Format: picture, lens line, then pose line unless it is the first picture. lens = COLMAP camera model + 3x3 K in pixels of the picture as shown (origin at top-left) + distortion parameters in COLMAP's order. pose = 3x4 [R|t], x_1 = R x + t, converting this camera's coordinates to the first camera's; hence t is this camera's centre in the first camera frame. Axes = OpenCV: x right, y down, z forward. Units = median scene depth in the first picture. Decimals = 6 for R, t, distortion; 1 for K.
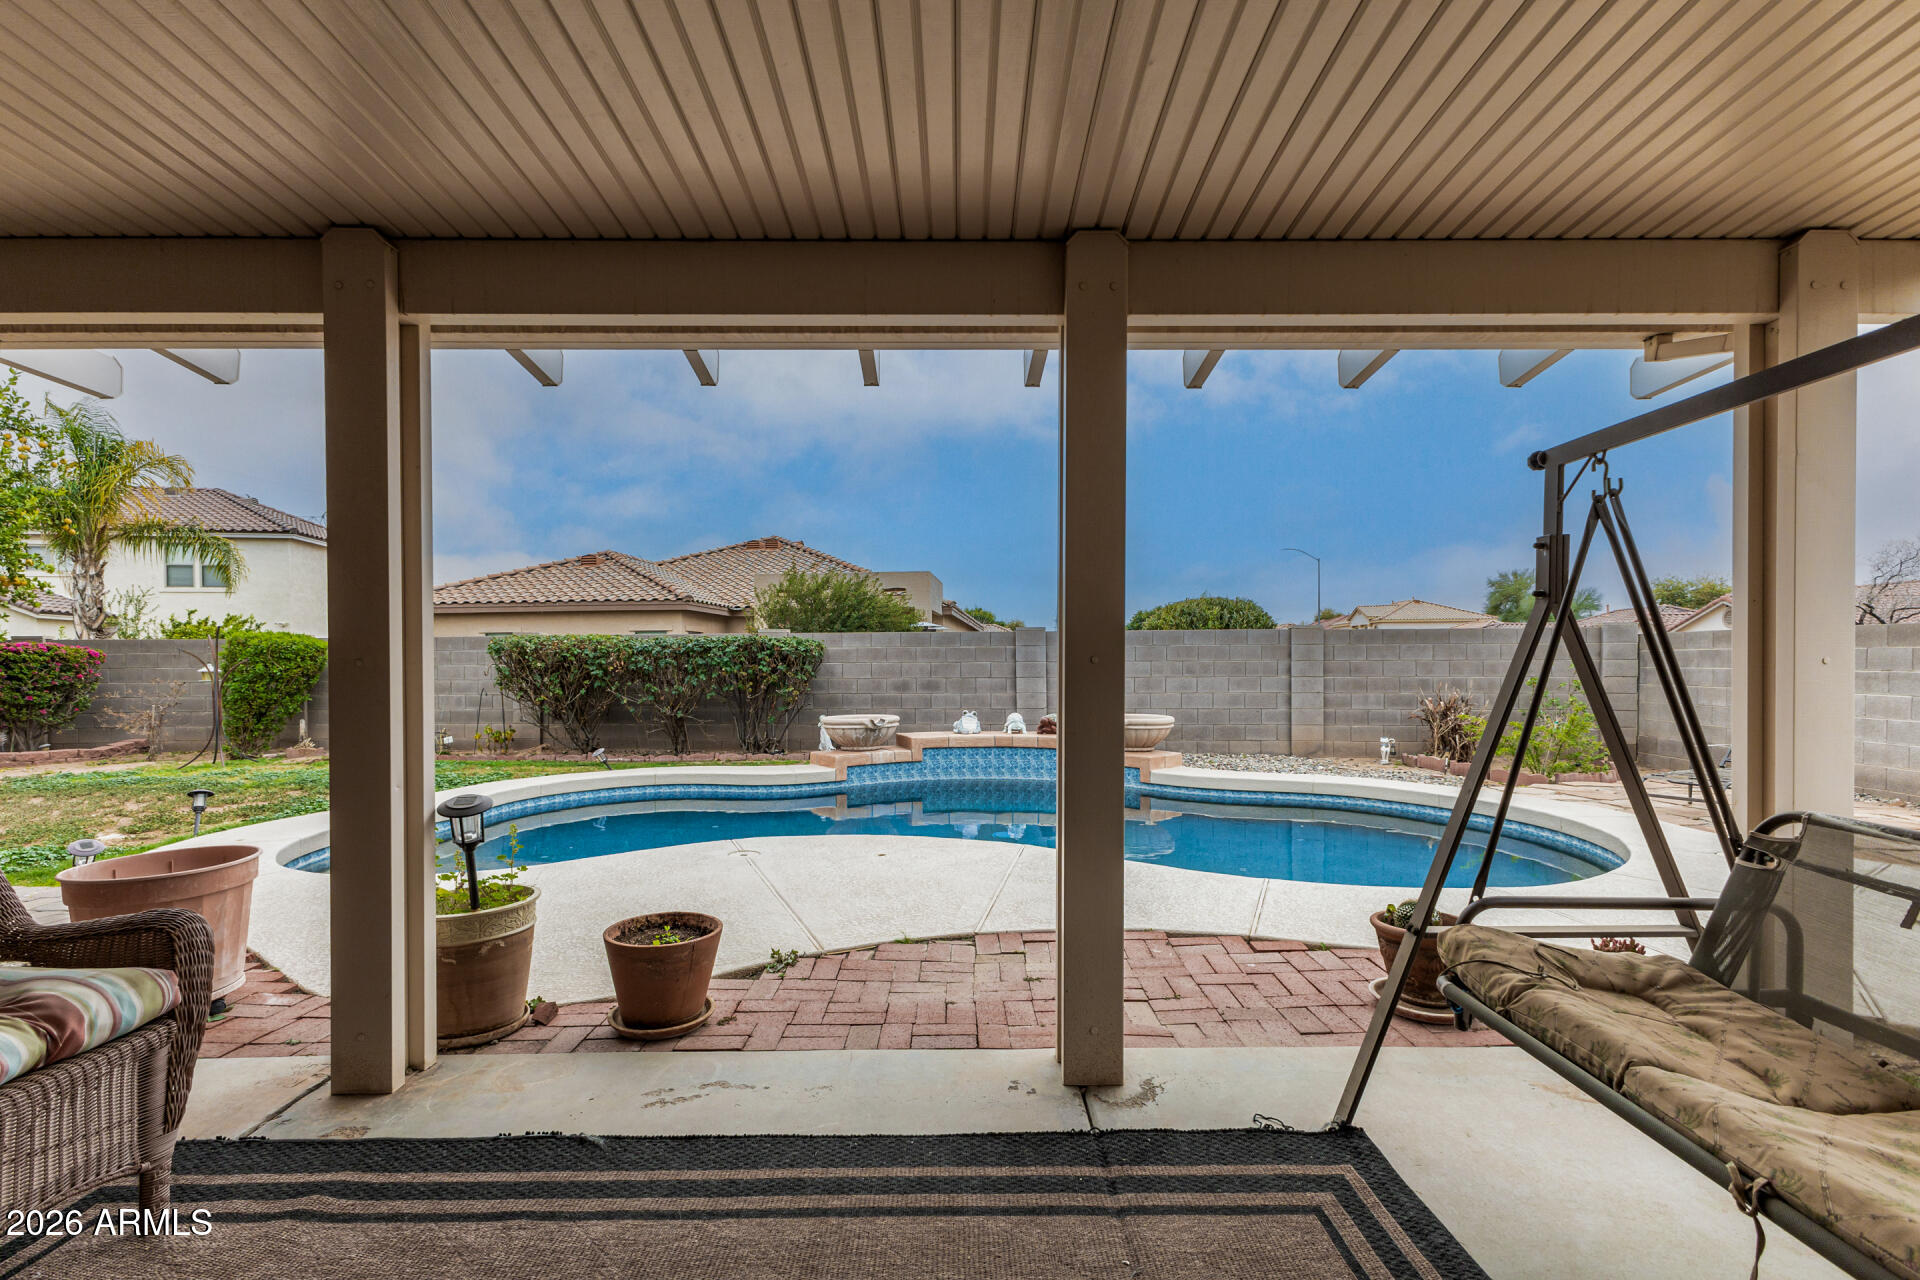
lens RADIAL K [[838.9, 0, 925.7], [0, 838.9, 647.2], [0, 0, 1]] dist [0.015395, -0.000839]
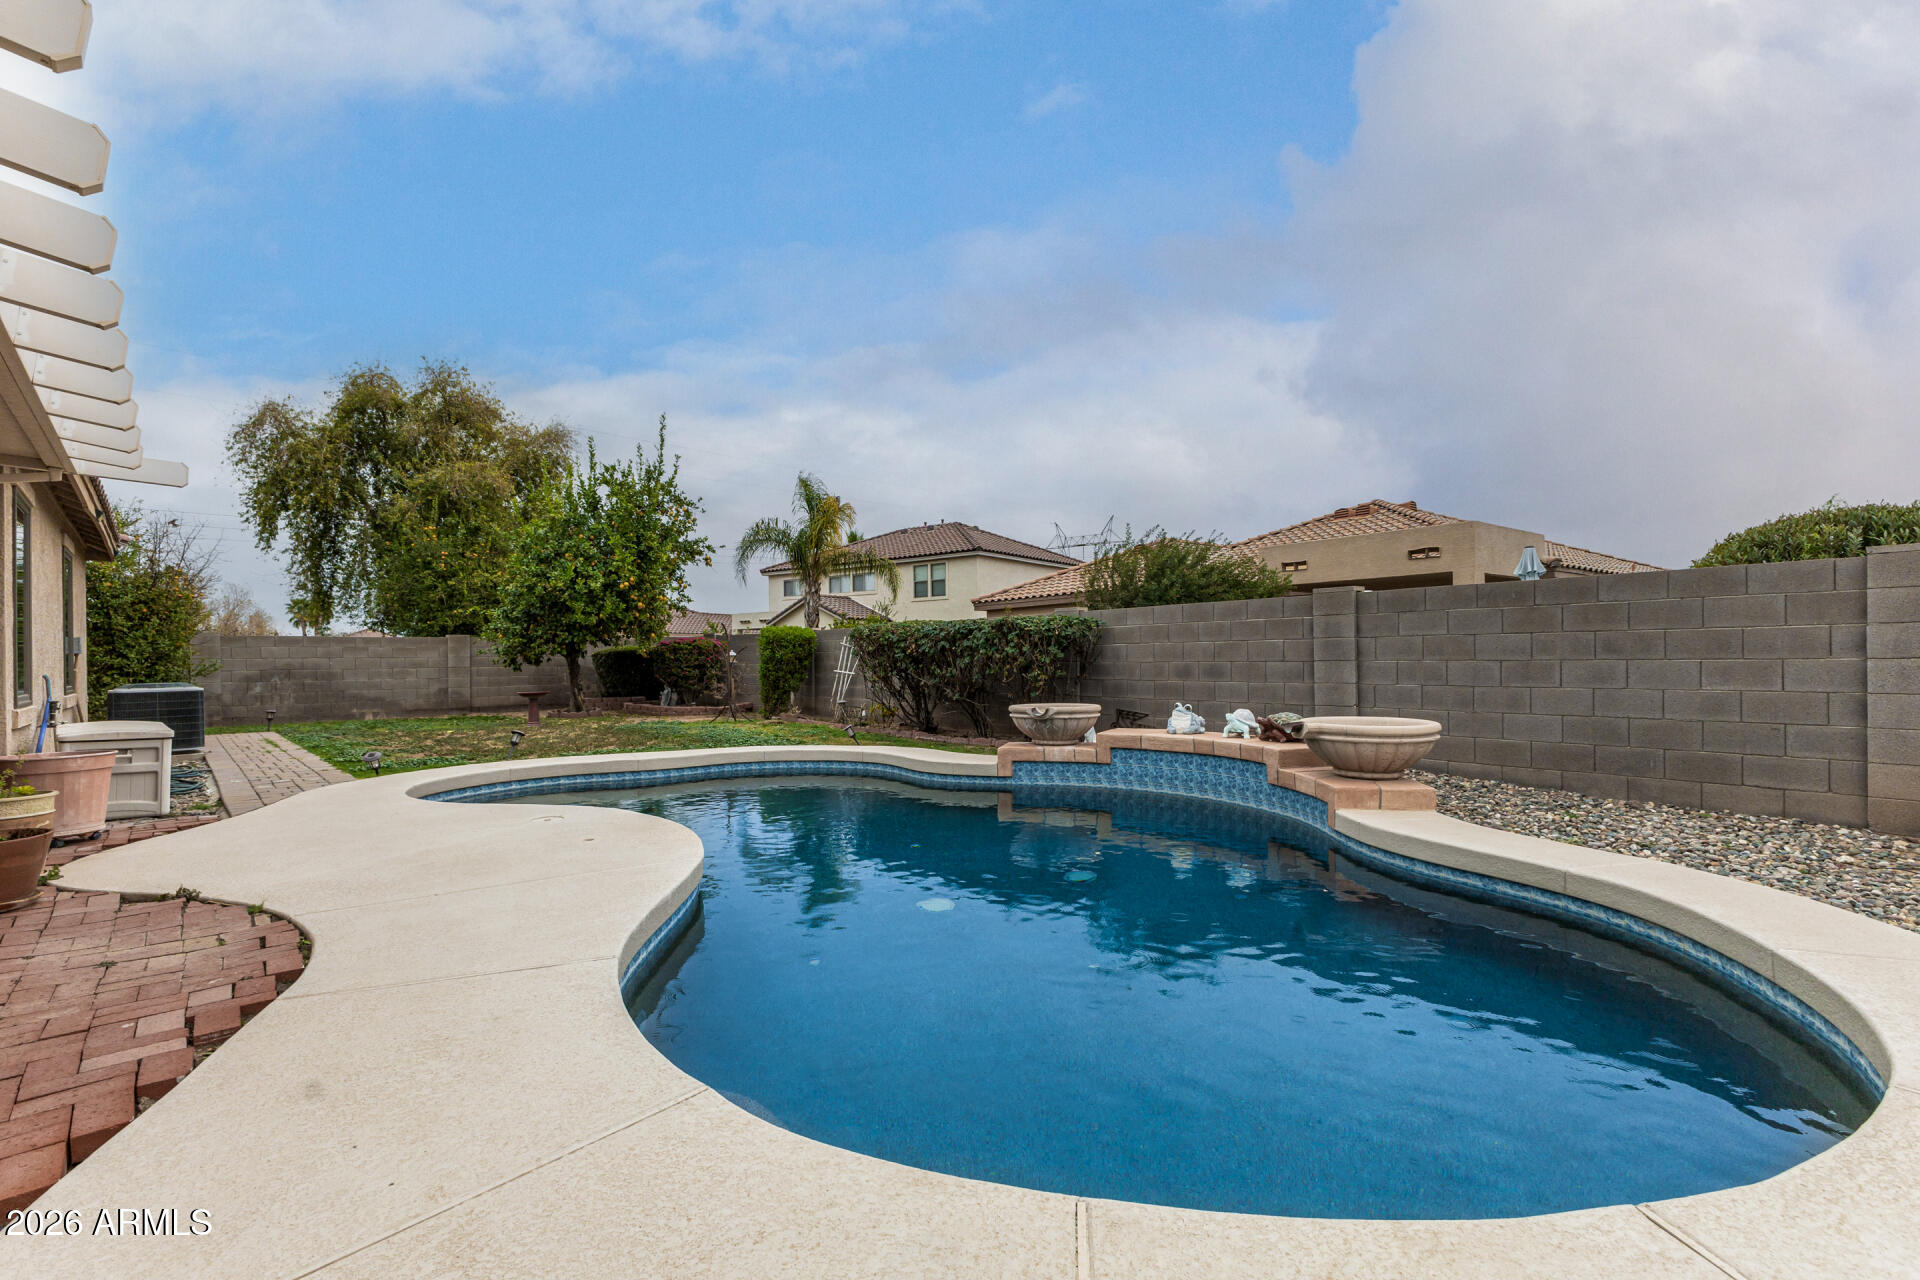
lens RADIAL K [[838.9, 0, 954.1], [0, 838.9, 651.8], [0, 0, 1]] dist [0.015395, -0.000839]
pose [[0.689309, -0.006725, -0.724436, 0.425033], [0.019377, 0.999770, 0.009156, 0.016875], [0.724208, -0.020349, 0.689281, 0.308158]]
